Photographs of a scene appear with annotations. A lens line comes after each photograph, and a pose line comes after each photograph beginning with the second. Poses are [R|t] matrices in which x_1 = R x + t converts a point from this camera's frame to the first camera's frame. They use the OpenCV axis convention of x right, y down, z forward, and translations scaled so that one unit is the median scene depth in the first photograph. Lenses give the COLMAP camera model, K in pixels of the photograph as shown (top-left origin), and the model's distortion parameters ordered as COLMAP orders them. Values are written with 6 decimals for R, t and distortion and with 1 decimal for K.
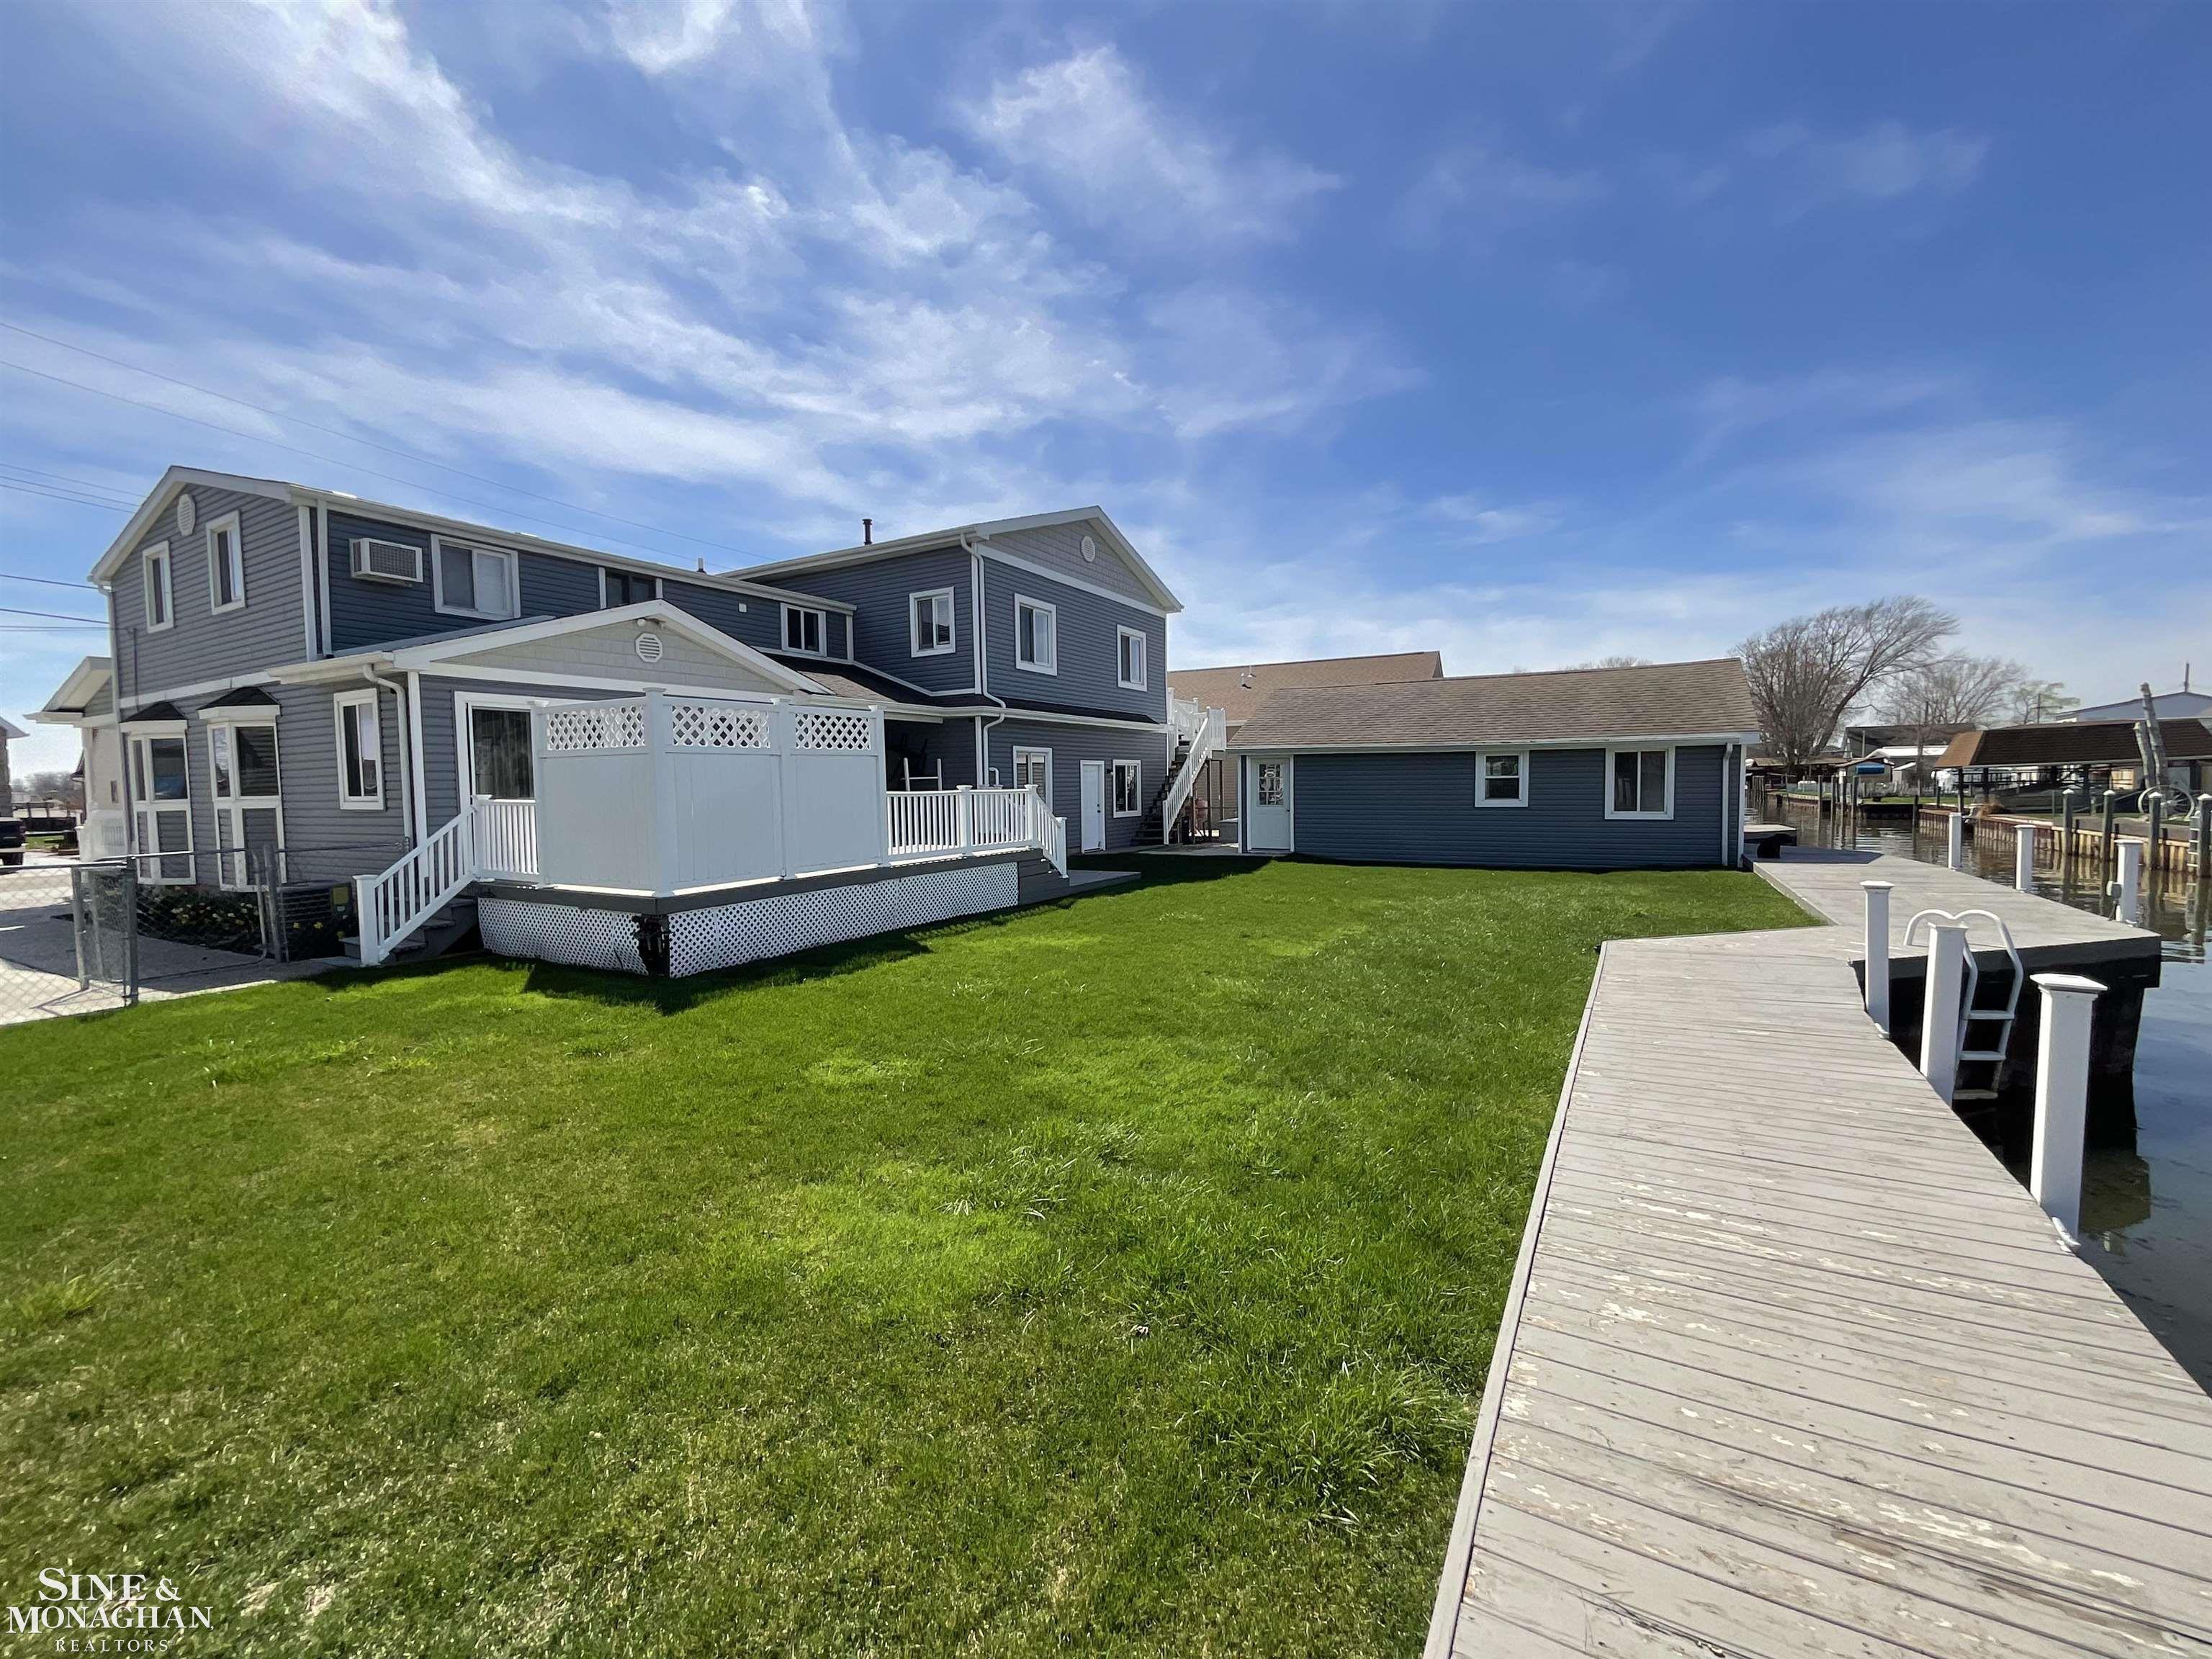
lens RADIAL K [[901.9, 0, 1104.7], [0, 901.9, 814.7], [0, 0, 1]] dist [0.003266, -0.000517]
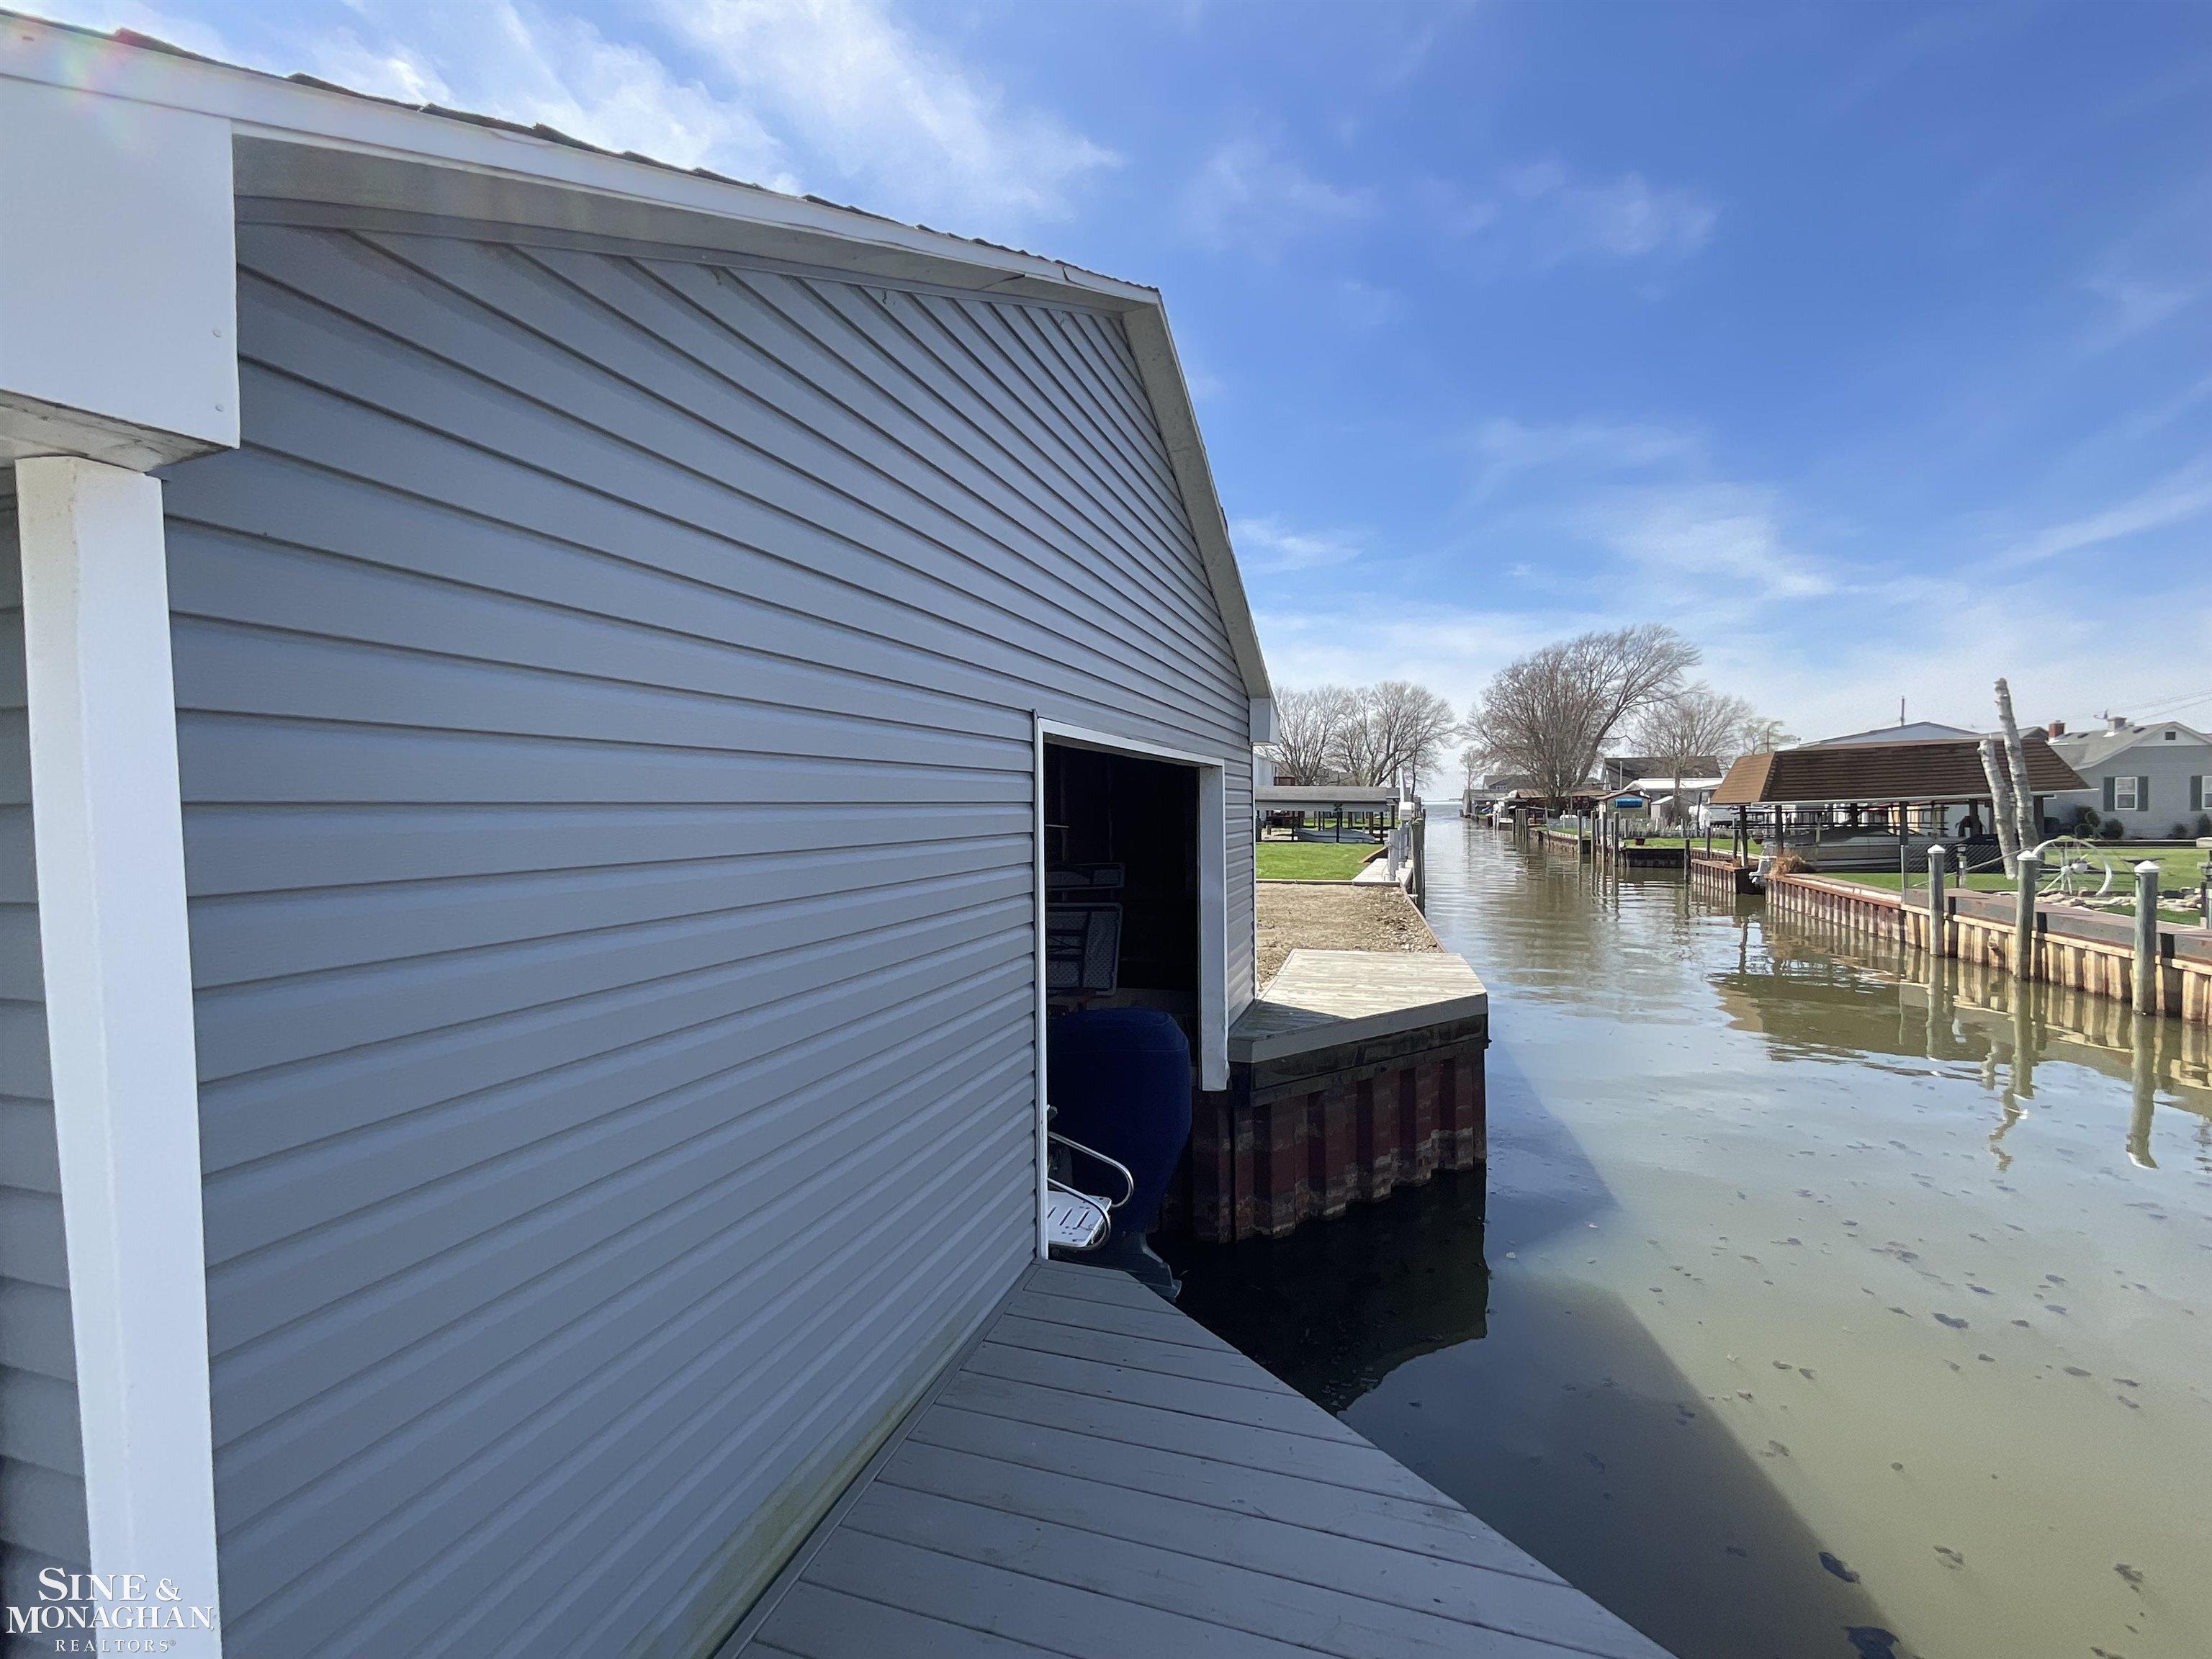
lens RADIAL K [[901.9, 0, 1138.6], [0, 901.9, 823.7], [0, 0, 1]] dist [0.003266, -0.000517]
pose [[0.978274, -0.000258, 0.207316, 0.102863], [0.004422, 0.999798, -0.019619, -0.007933], [-0.207269, 0.020110, 0.978077, 0.124749]]
